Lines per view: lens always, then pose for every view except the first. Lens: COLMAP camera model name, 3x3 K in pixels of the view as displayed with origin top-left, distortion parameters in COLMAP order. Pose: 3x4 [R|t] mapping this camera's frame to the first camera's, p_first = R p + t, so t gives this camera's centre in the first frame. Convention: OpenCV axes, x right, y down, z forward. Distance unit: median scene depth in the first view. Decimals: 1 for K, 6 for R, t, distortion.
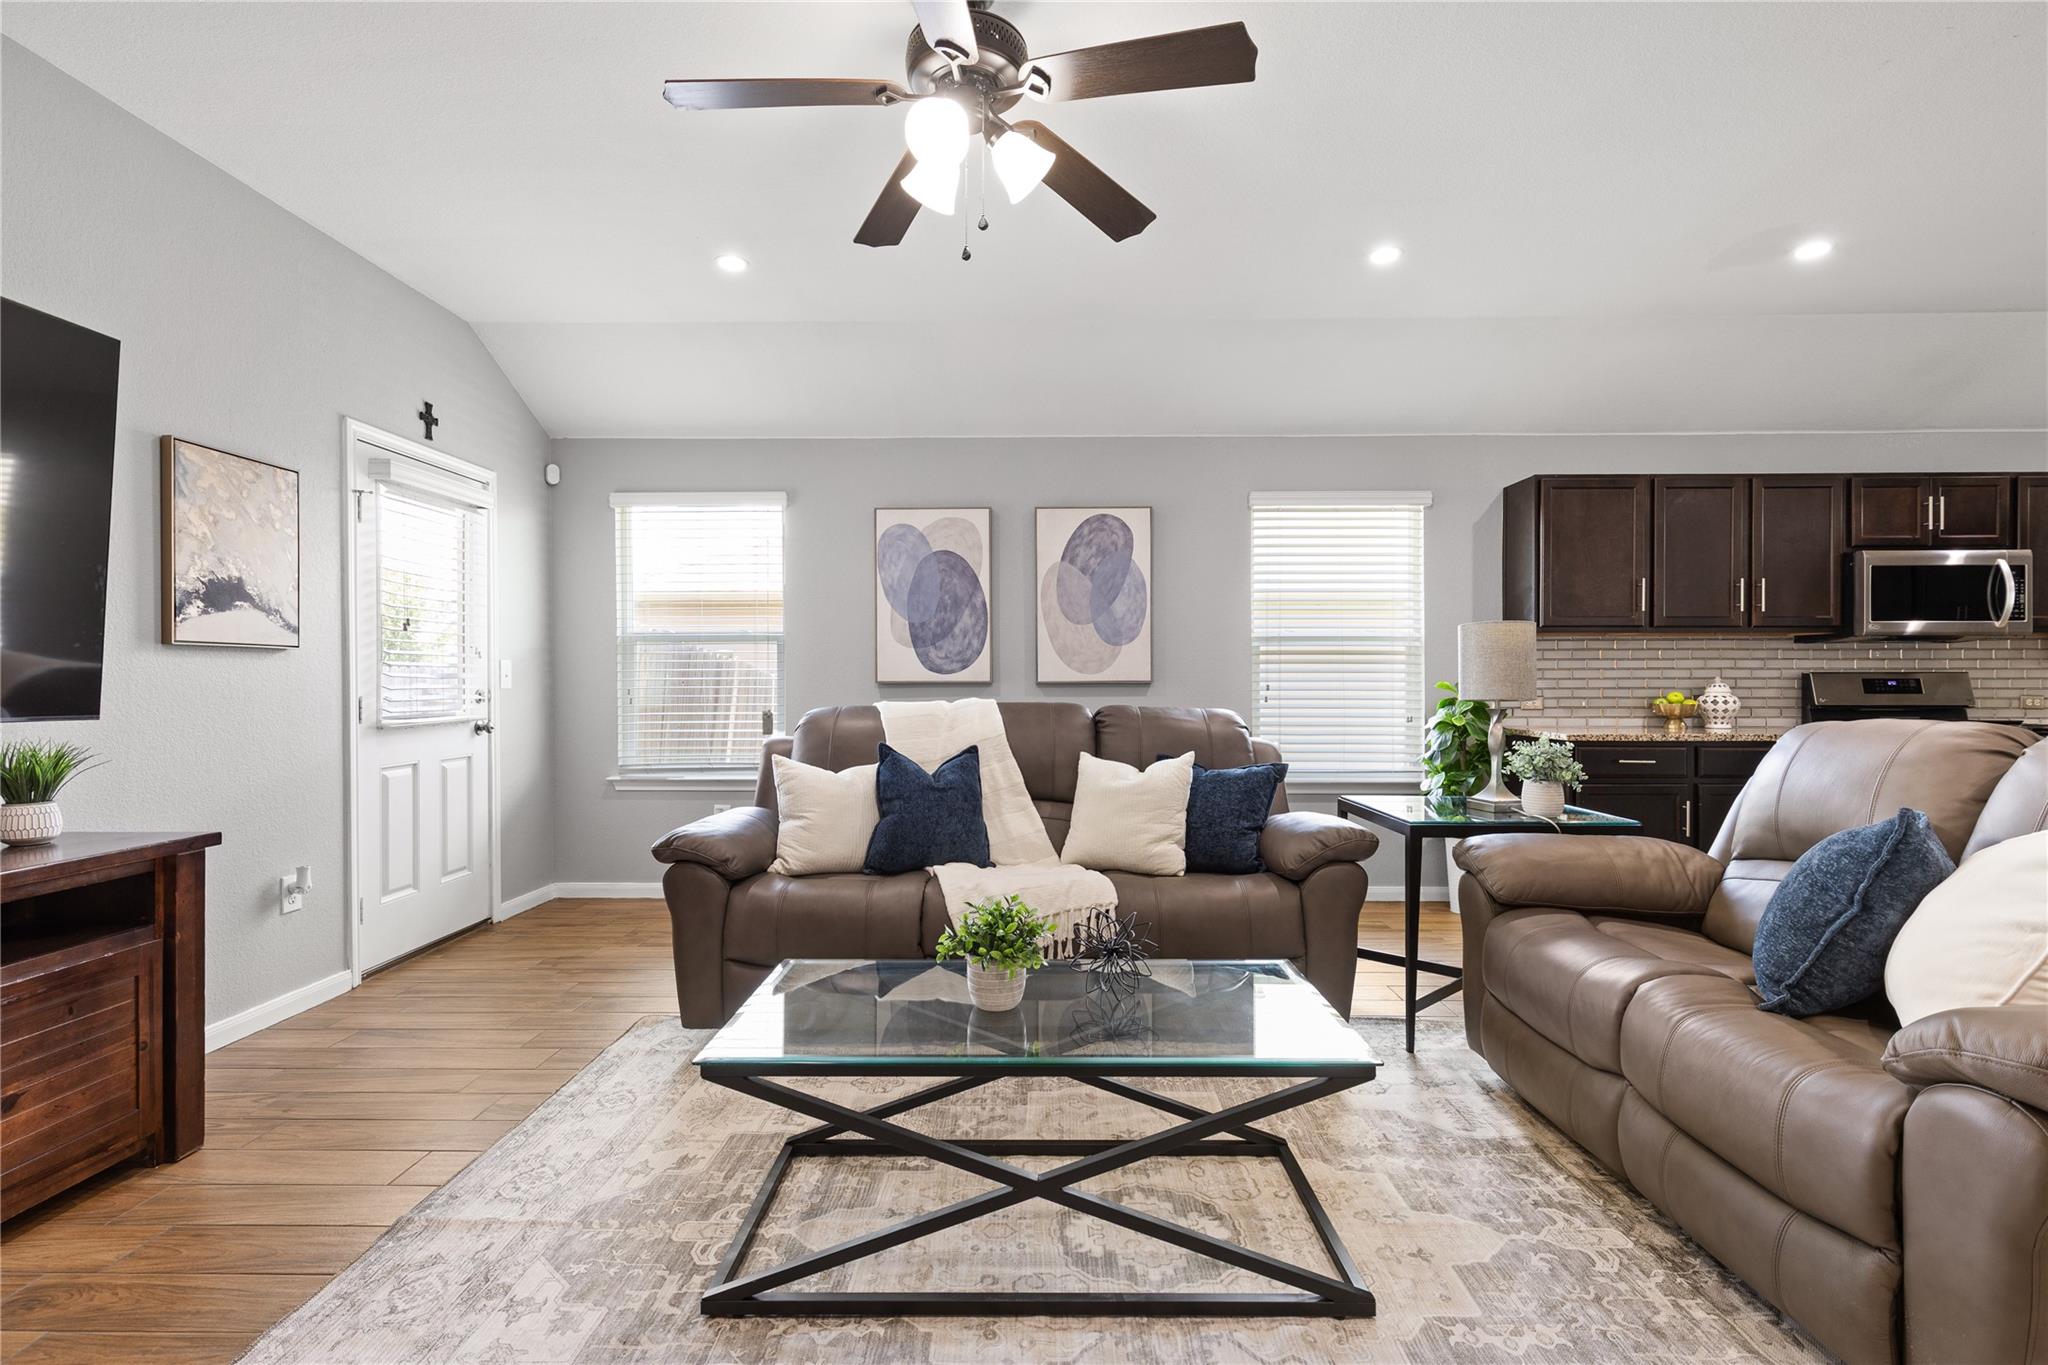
lens RADIAL K [[934.4, 0, 1017.7], [0, 934.4, 674.8], [0, 0, 1]] dist [0.007165, -0.002352]
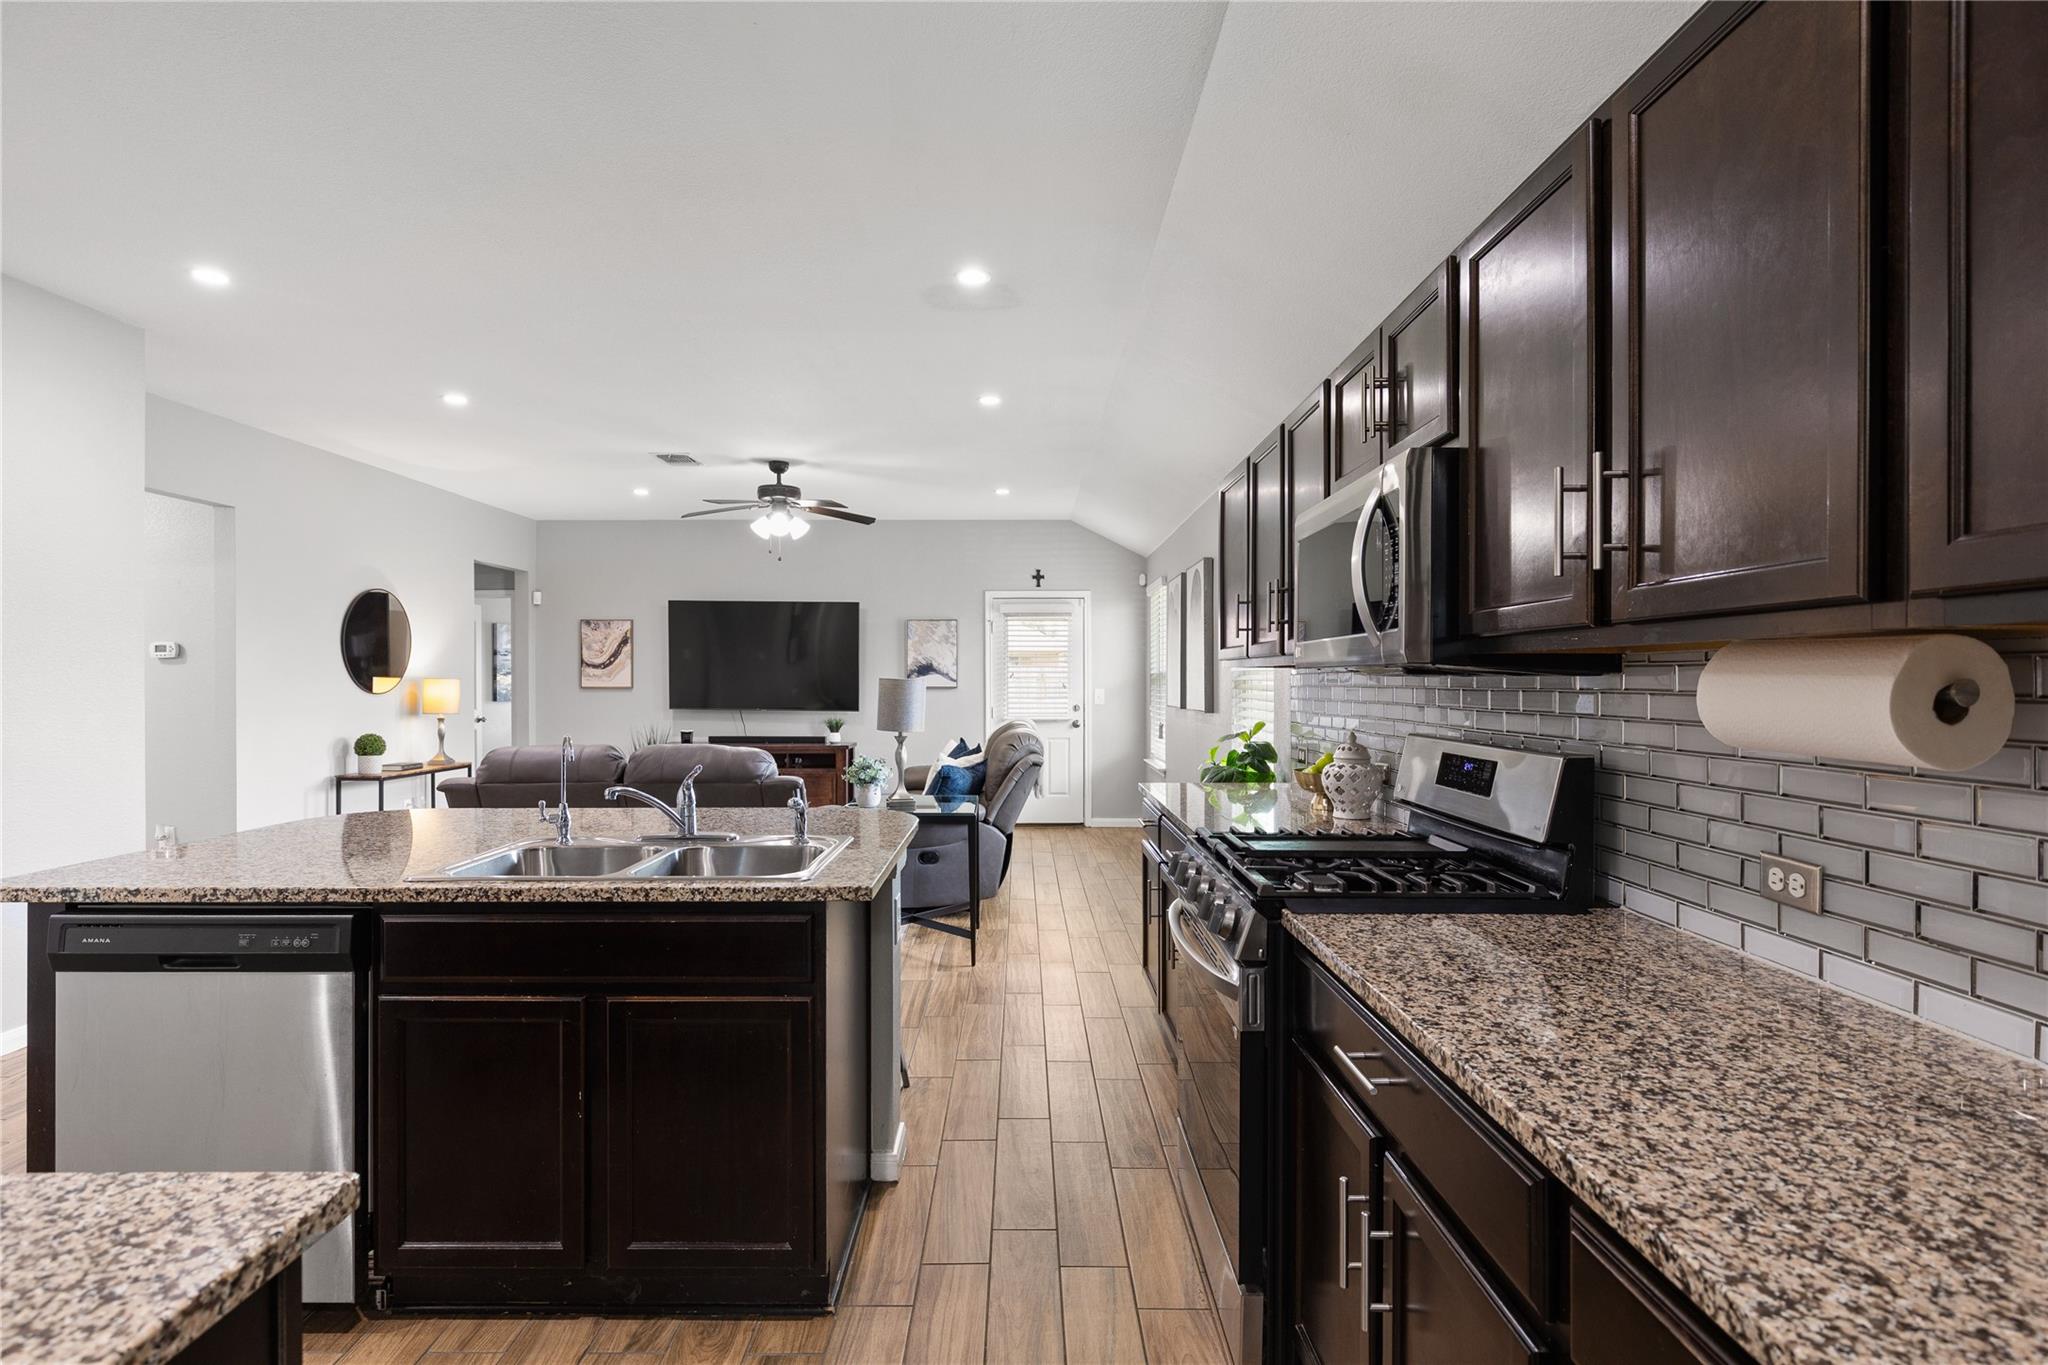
lens RADIAL K [[995.6, 0, 1020.3], [0, 995.6, 686.5], [0, 0, 1]] dist [-0.002194, -0.001953]
pose [[0.026814, 0.006496, -0.999619, 1.449567], [0.005846, 0.999961, 0.006655, -0.035164], [0.999623, -0.006022, 0.026775, 0.796156]]
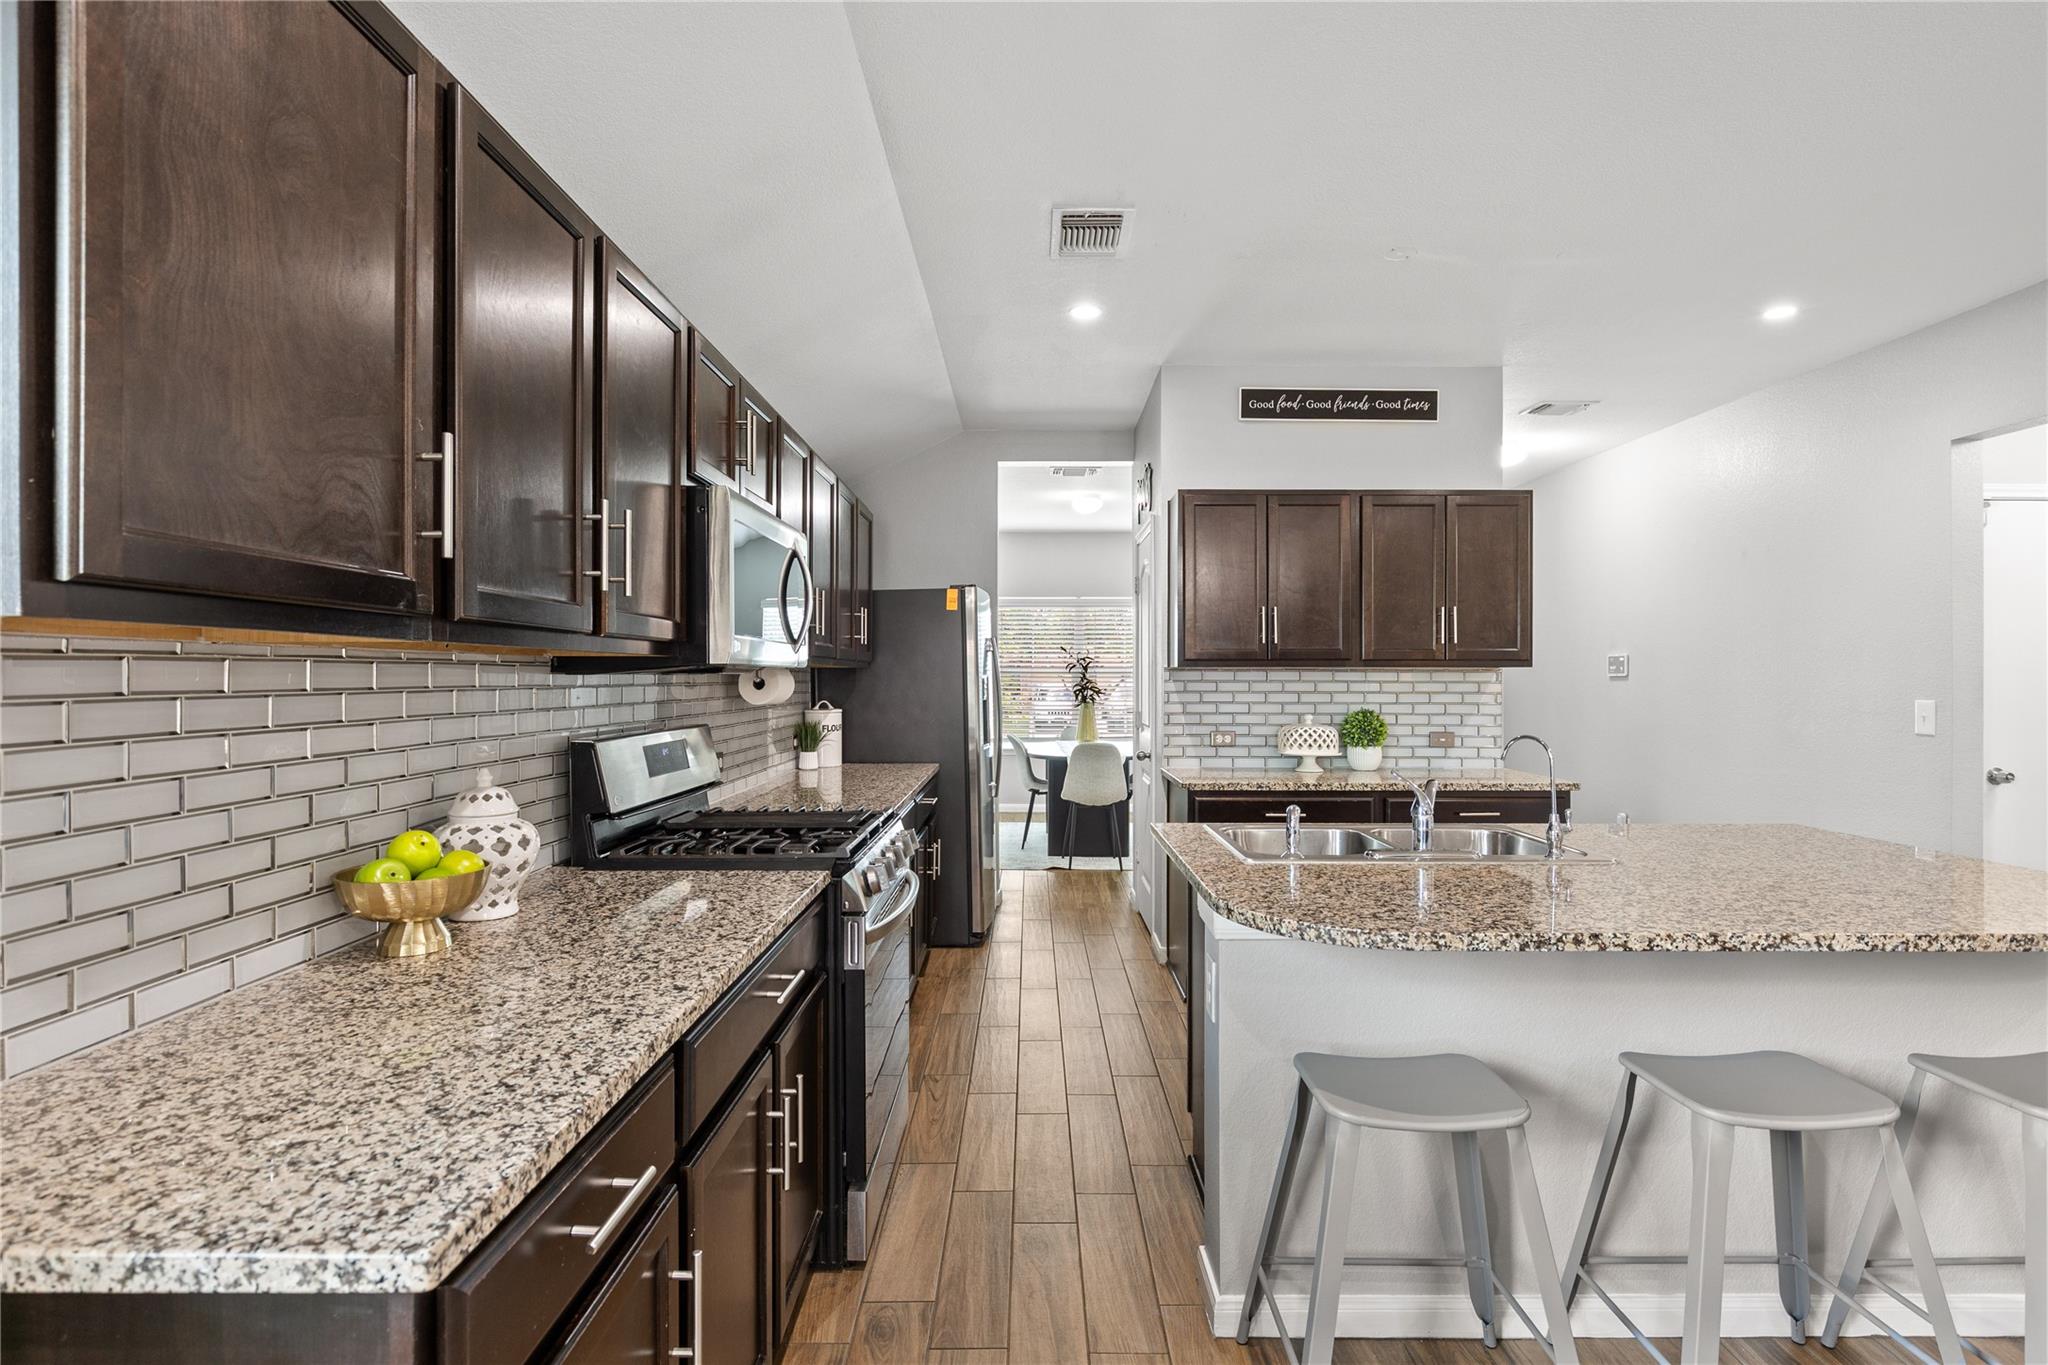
lens RADIAL K [[995.6, 0, 1032.5], [0, 995.6, 679.0], [0, 0, 1]] dist [-0.002194, -0.001953]
pose [[-0.029951, -0.001610, 0.999550, 0.392608], [-0.005765, 0.999982, 0.001437, -0.035138], [-0.999535, -0.005720, -0.029959, 0.845898]]
